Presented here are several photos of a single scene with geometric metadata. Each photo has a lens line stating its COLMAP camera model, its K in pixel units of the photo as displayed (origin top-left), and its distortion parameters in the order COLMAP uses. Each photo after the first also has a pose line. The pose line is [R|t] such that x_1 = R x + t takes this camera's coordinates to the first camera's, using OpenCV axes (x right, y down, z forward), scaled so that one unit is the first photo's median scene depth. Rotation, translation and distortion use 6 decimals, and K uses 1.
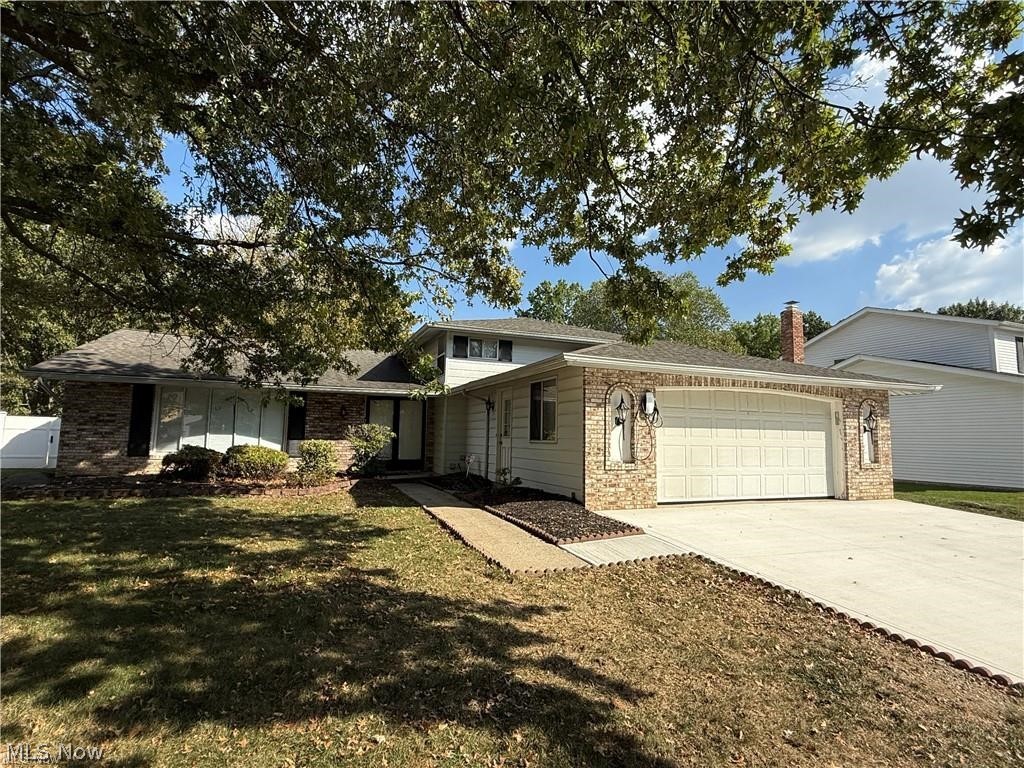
lens RADIAL K [[507.5, 0, 512.3], [0, 507.5, 391.6], [0, 0, 1]] dist [0.002678, 0.000722]
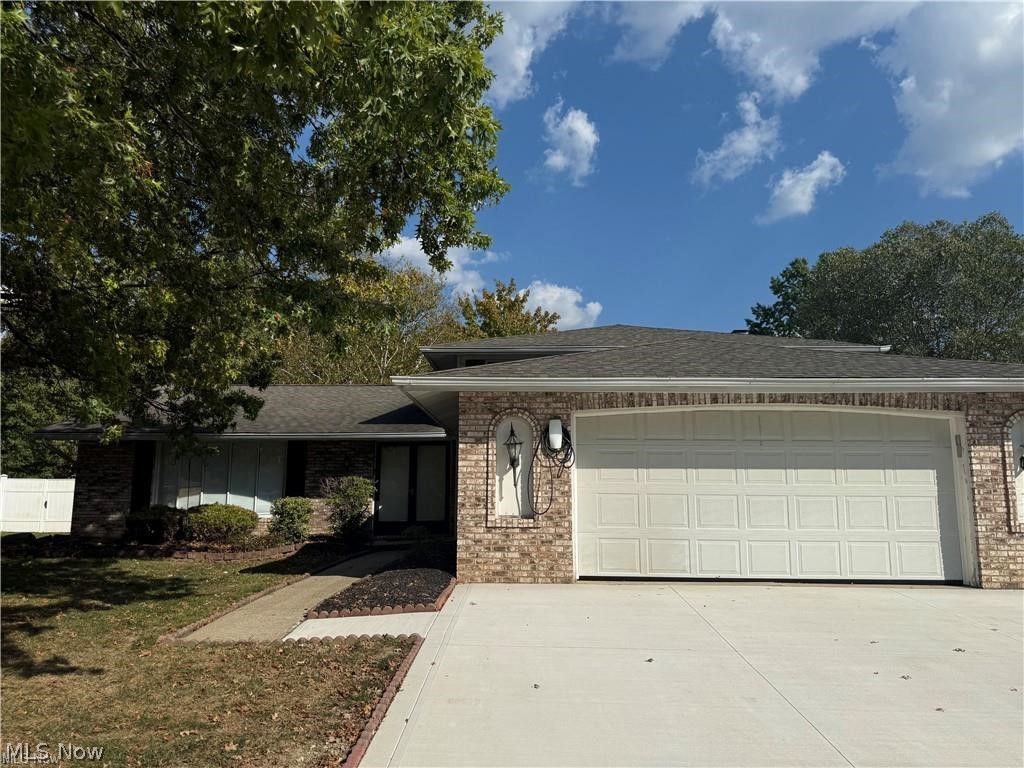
lens RADIAL K [[713.3, 0, 512.5], [0, 713.3, 379.3], [0, 0, 1]] dist [0.028861, -0.005086]
pose [[0.923793, -0.076753, -0.375120, 0.555545], [0.047250, 0.995066, -0.087239, 0.028065], [0.379965, 0.062866, 0.922862, 0.032453]]
